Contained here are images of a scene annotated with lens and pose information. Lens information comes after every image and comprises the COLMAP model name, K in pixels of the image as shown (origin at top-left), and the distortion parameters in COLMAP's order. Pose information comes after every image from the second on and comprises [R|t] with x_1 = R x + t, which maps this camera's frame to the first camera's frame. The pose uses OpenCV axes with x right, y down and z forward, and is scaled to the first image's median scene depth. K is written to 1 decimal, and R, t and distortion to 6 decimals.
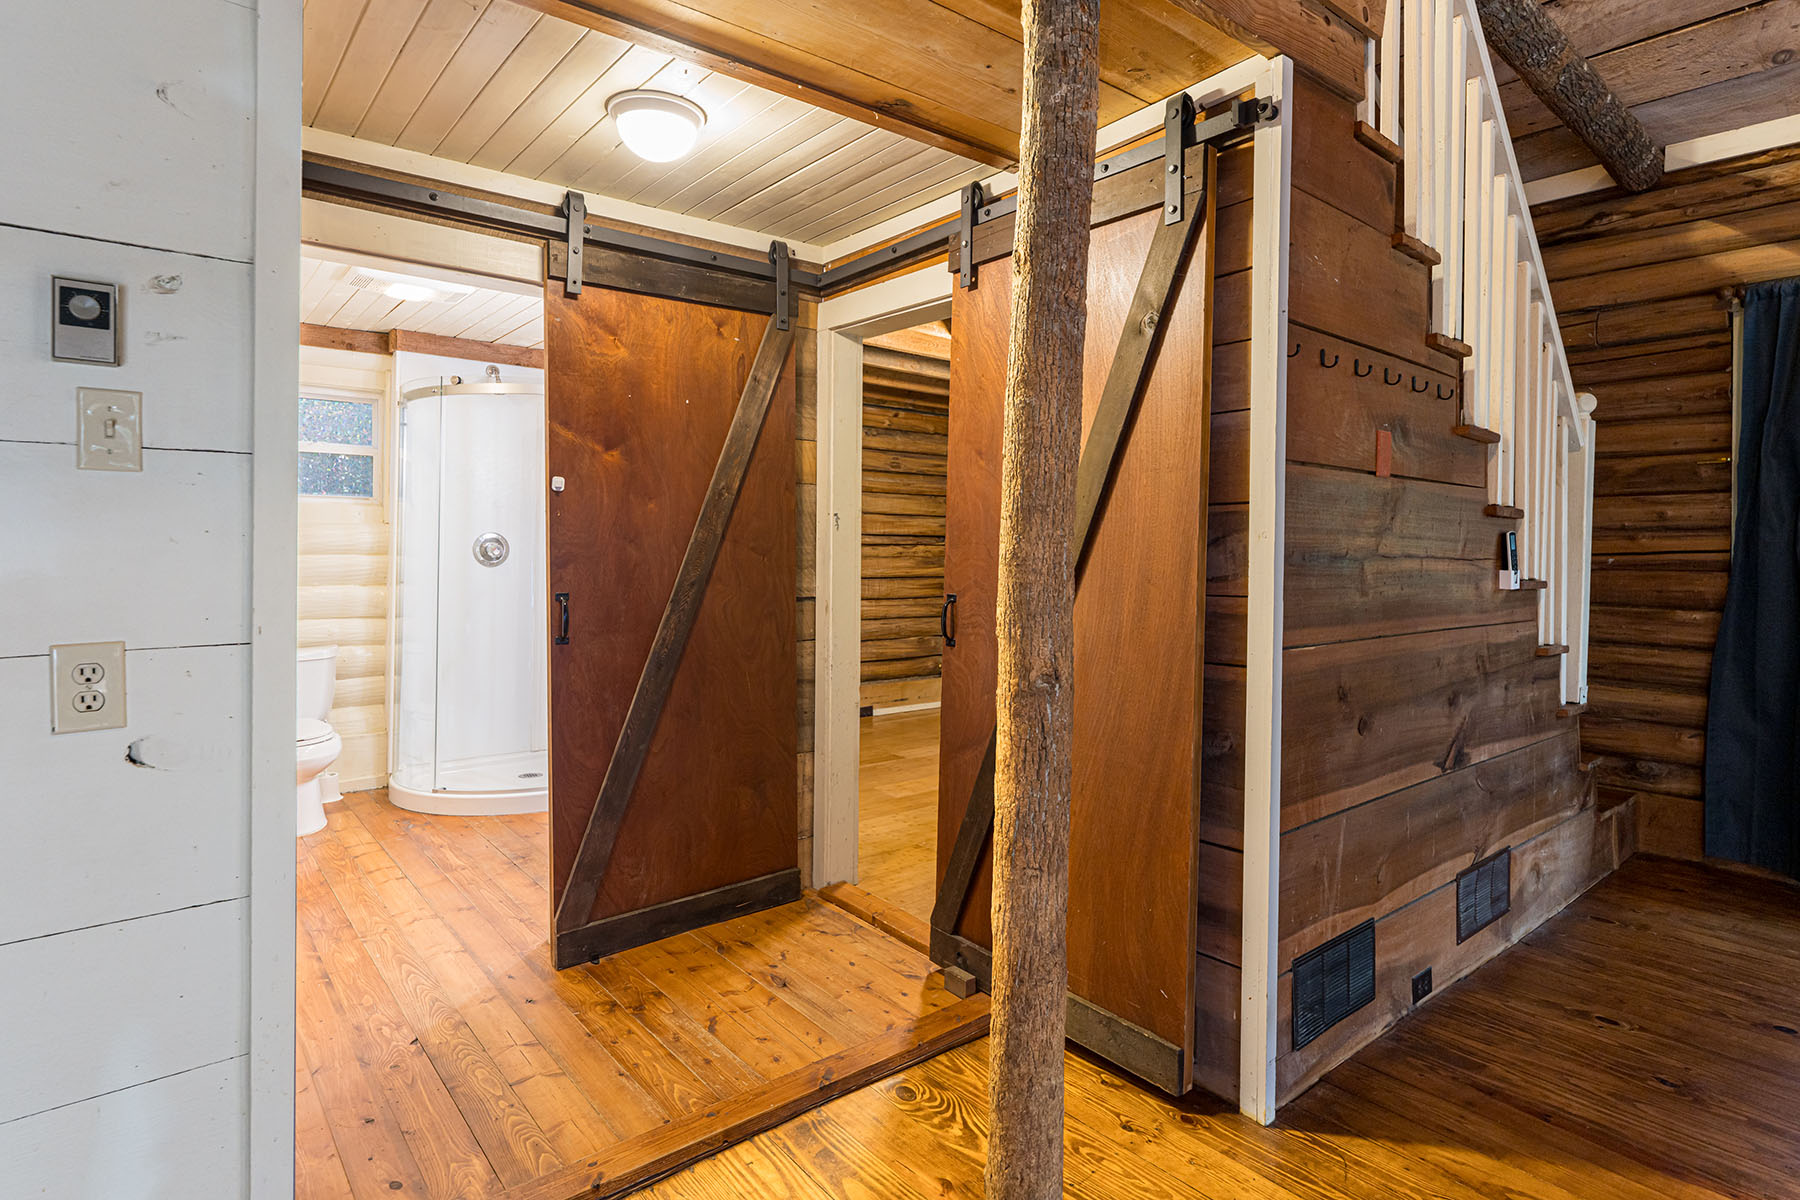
lens RADIAL K [[938.7, 0, 900.3], [0, 938.7, 555.1], [0, 0, 1]] dist [-0.000055, 0.000255]
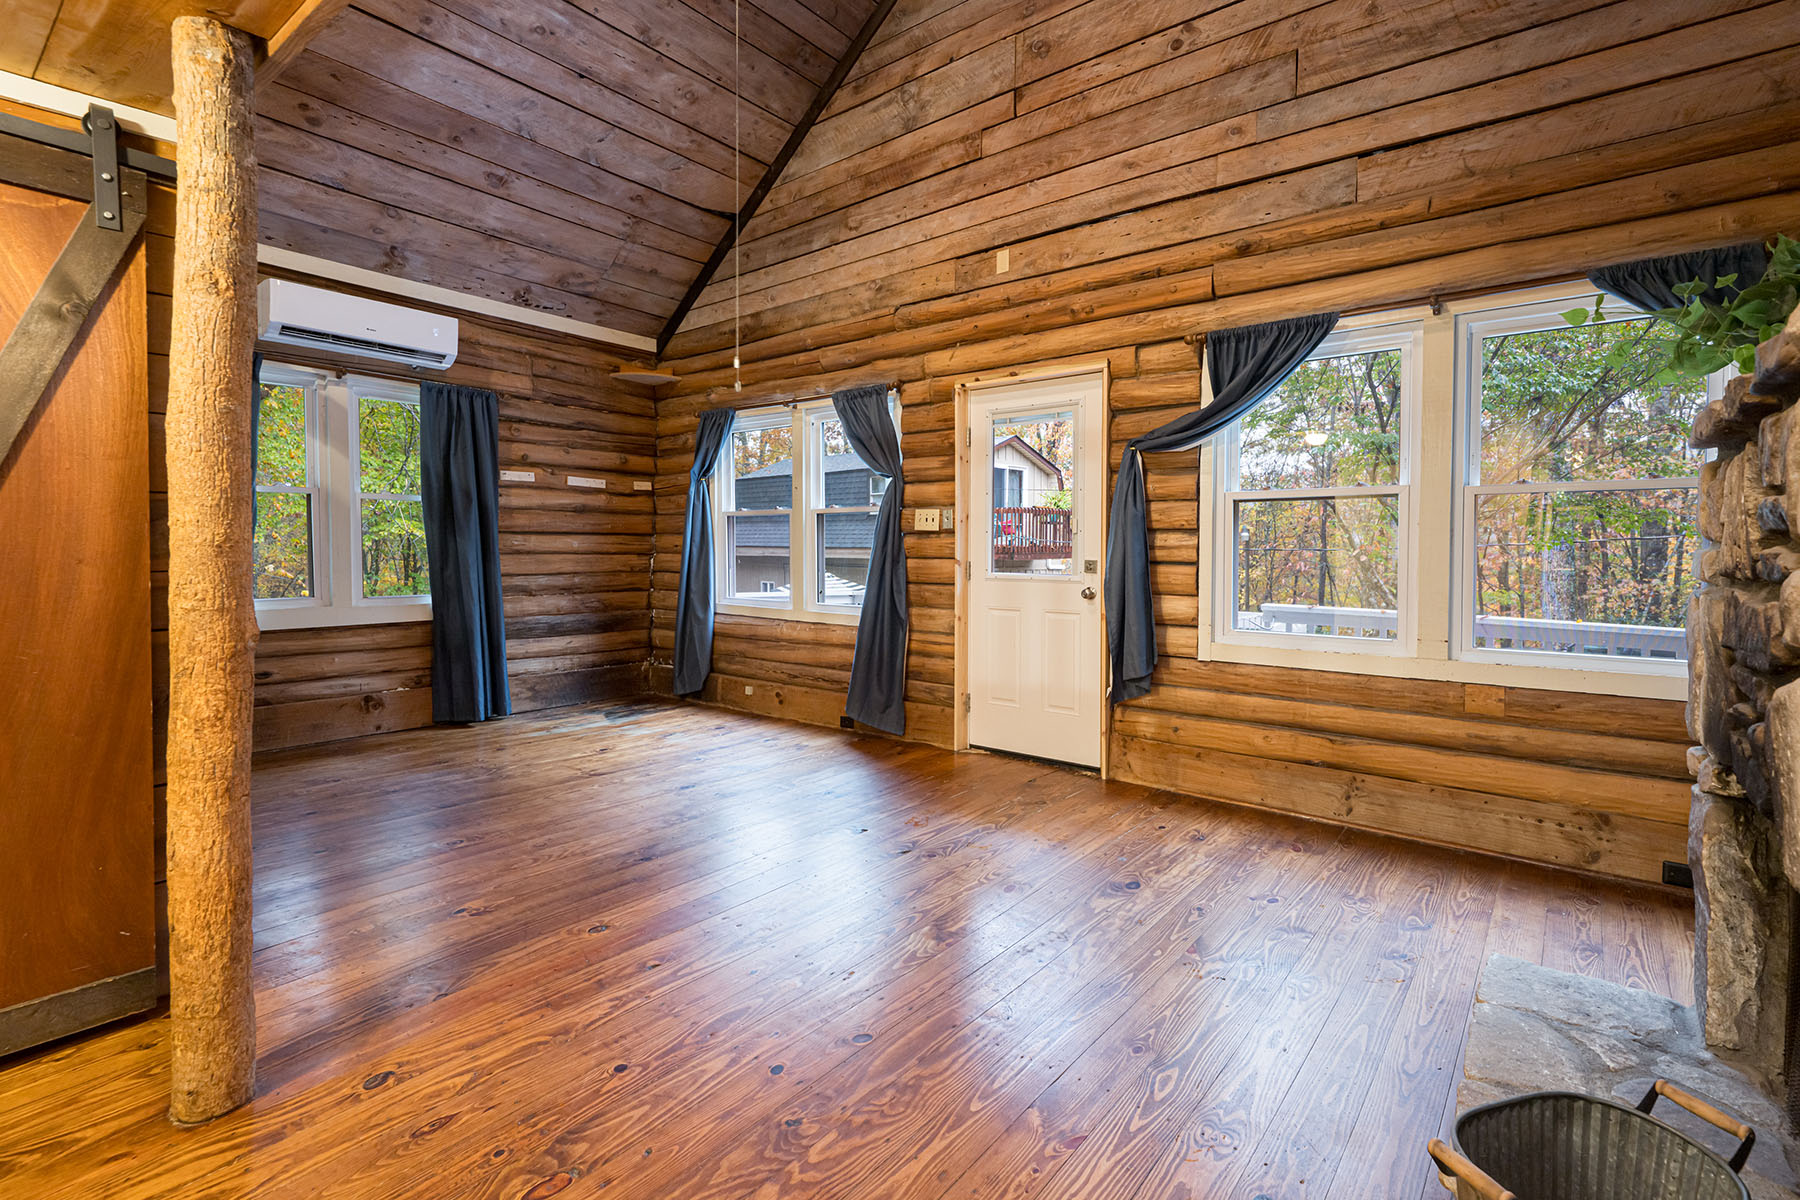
lens RADIAL K [[835.6, 0, 900.9], [0, 835.6, 566.8], [0, 0, 1]] dist [0.000884, 0.000187]
pose [[-0.203762, -0.039188, 0.978236, -0.863074], [-0.004924, 0.999227, 0.039003, -0.006957], [-0.979008, 0.003131, -0.203797, 0.310158]]
